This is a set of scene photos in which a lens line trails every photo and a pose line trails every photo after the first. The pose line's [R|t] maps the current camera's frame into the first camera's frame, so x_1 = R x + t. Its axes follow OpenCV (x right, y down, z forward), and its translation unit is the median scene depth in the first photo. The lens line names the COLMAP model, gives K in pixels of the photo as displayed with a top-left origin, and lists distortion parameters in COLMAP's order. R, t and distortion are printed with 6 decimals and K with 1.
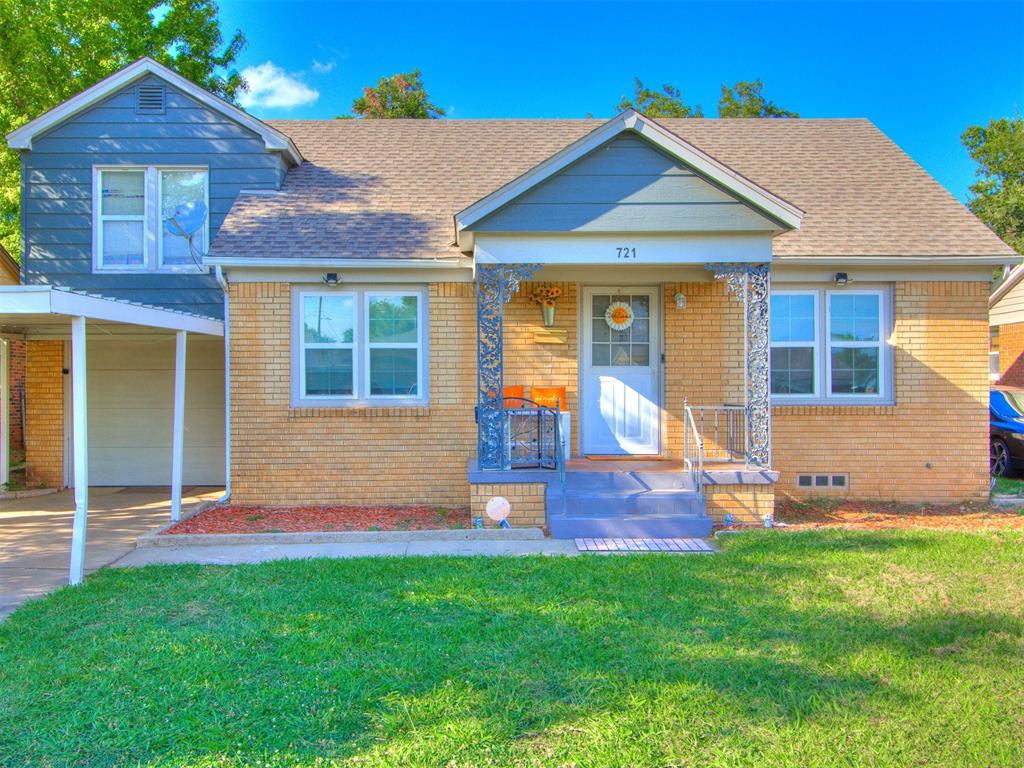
lens RADIAL K [[822.0, 0, 506.1], [0, 822.0, 383.0], [0, 0, 1]] dist [-0.000537, -0.007567]
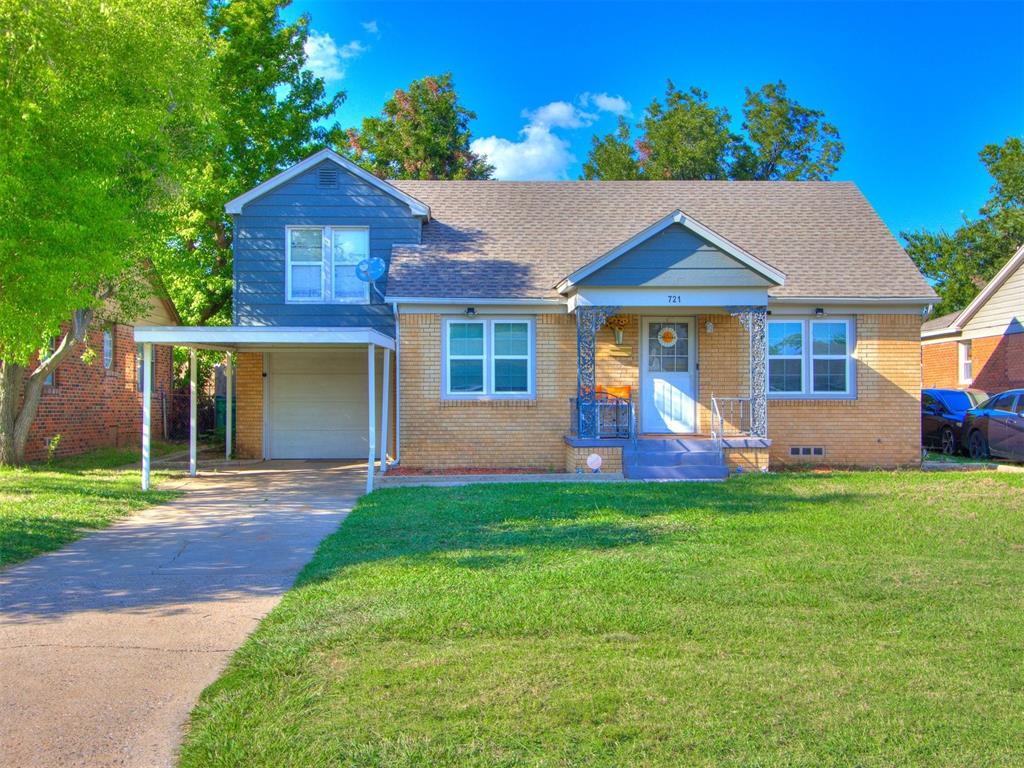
lens RADIAL K [[1030.4, 0, 516.5], [0, 1030.4, 383.8], [0, 0, 1]] dist [0.000186, 0.000000]
pose [[0.999818, 0.002058, 0.018976, -0.162694], [-0.001903, 0.999965, -0.008184, 0.015760], [-0.018992, 0.008147, 0.999786, -0.811081]]
